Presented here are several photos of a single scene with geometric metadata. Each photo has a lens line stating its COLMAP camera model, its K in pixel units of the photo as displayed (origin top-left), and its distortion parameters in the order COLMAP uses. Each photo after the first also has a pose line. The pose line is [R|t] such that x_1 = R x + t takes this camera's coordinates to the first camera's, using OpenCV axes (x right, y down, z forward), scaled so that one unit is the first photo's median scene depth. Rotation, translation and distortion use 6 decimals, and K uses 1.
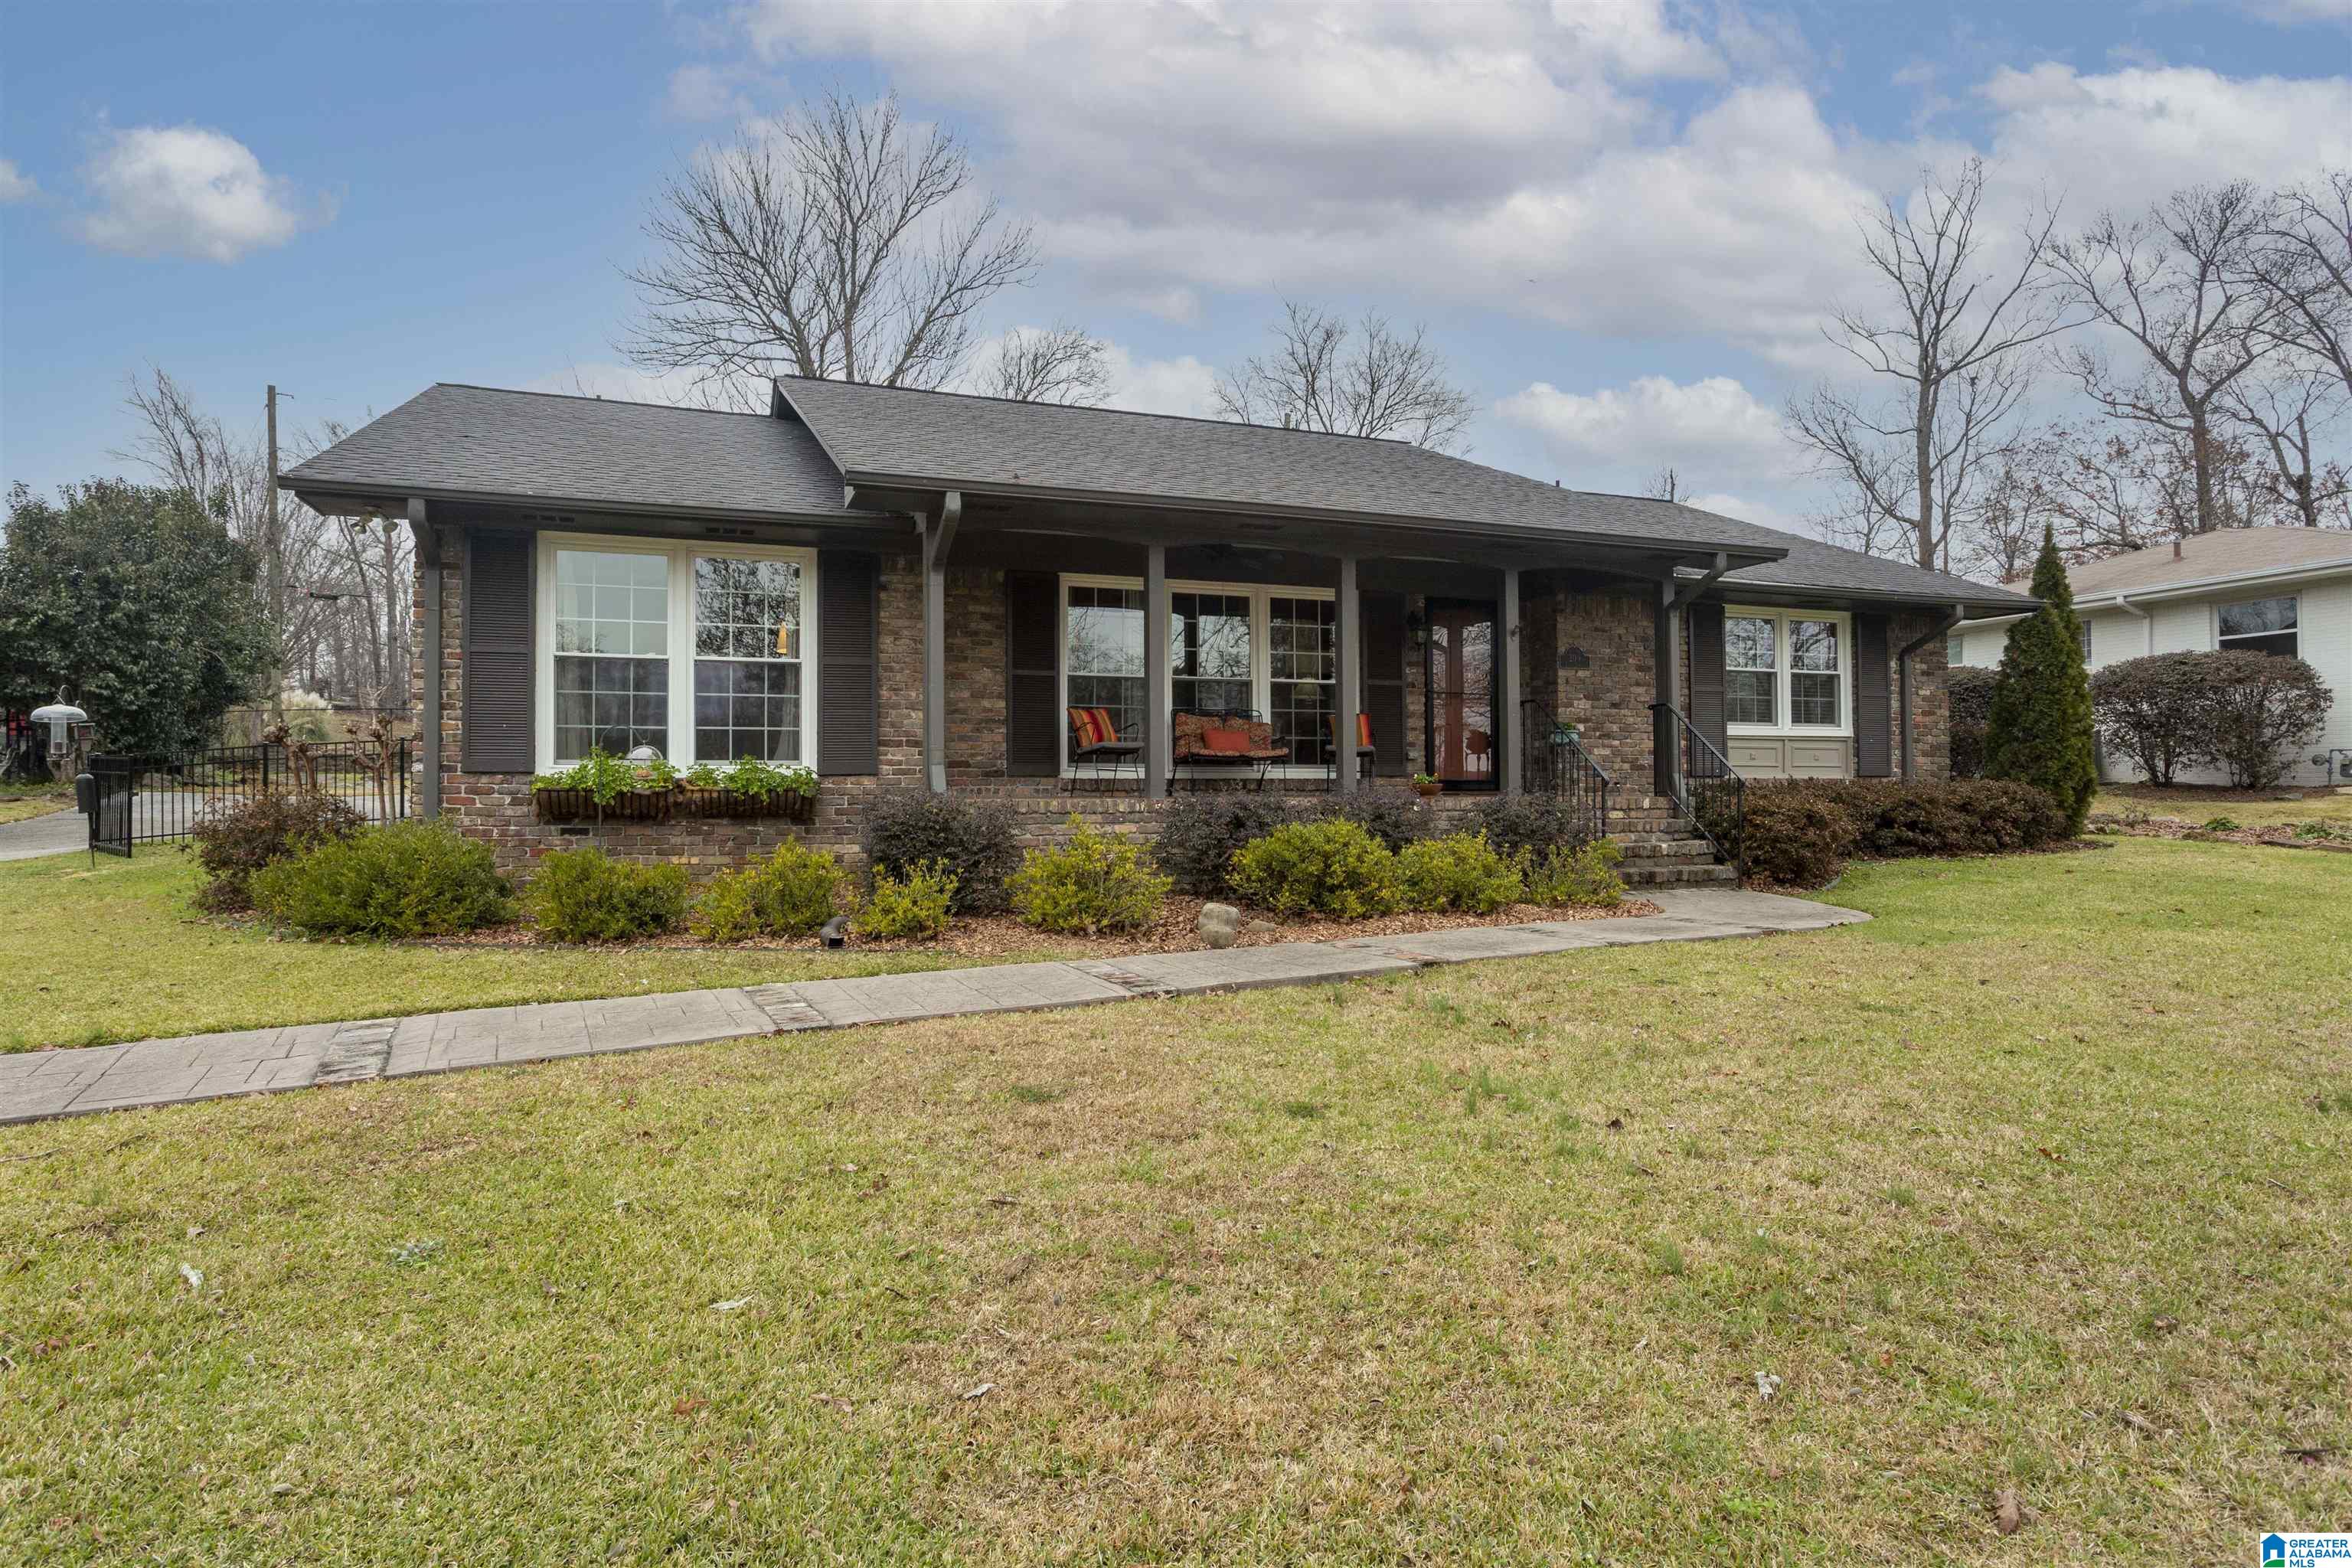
lens RADIAL K [[1348.1, 0, 1176.2], [0, 1348.1, 777.8], [0, 0, 1]] dist [-0.002543, 0.001383]
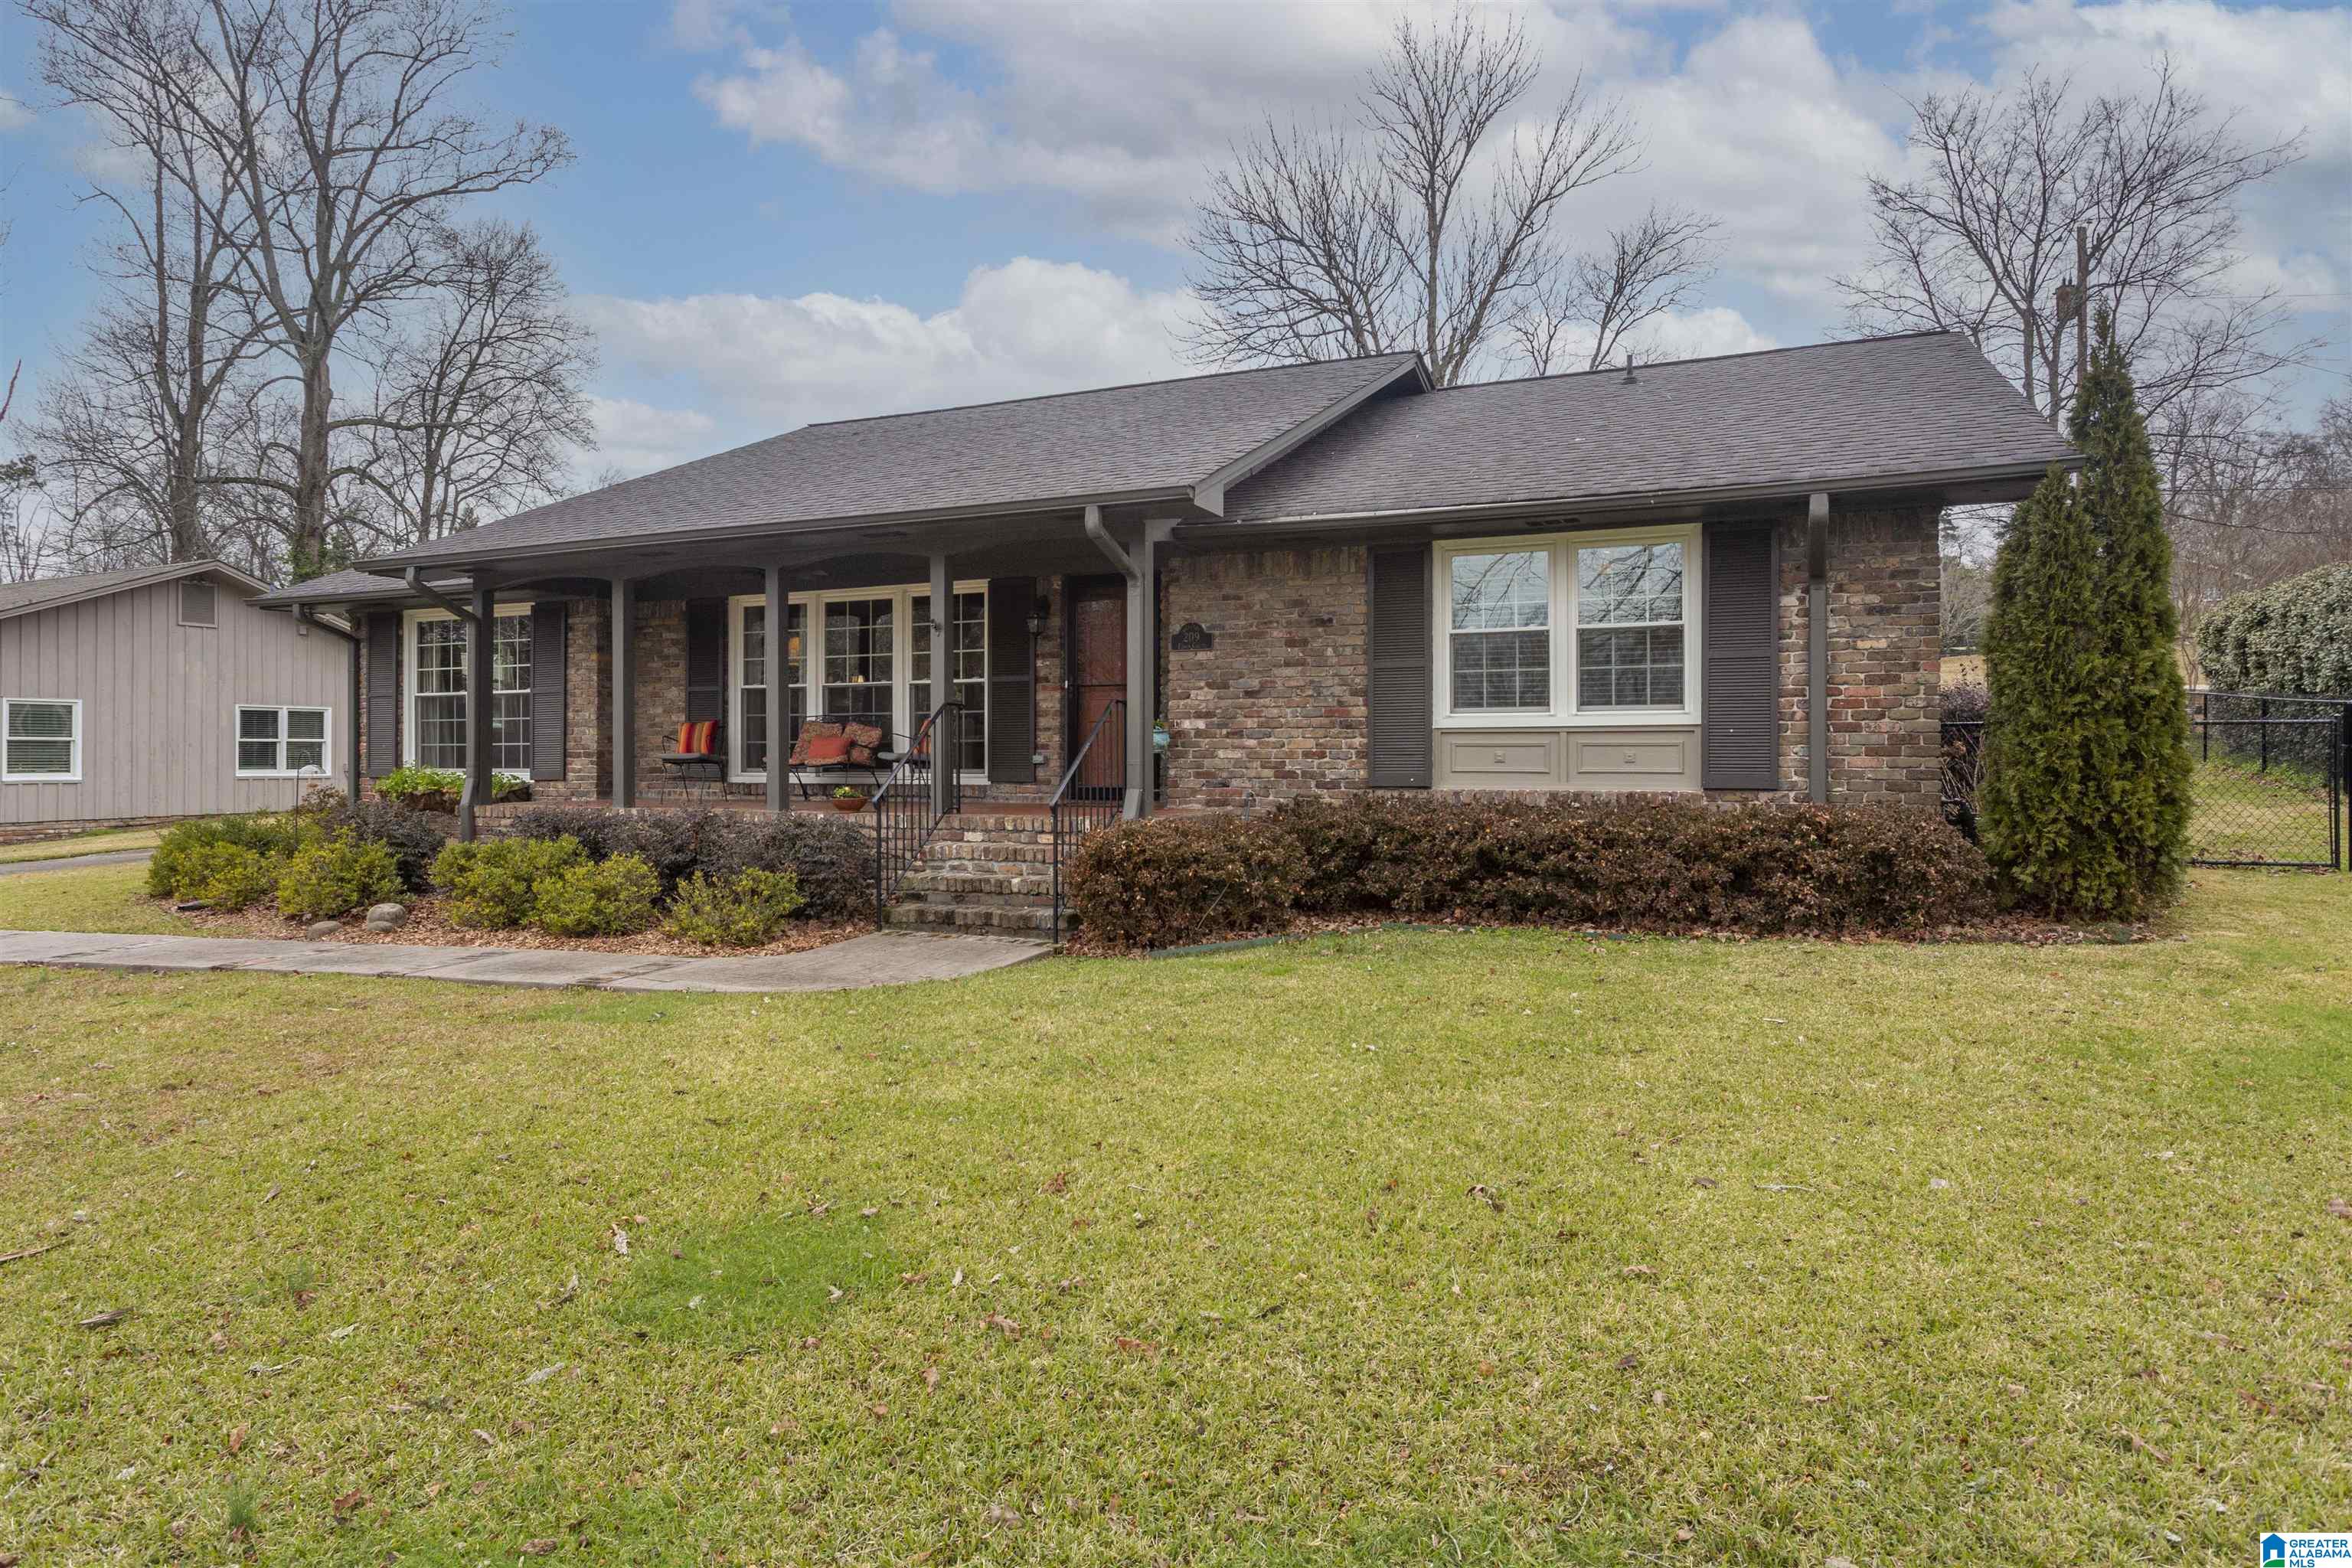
lens RADIAL K [[1348.1, 0, 1176.2], [0, 1348.1, 777.8], [0, 0, 1]] dist [-0.002543, 0.001383]
pose [[0.699201, 0.013359, -0.714801, 0.776059], [0.007445, 0.999635, 0.025965, -0.023916], [0.714887, -0.023477, 0.698846, 0.393326]]
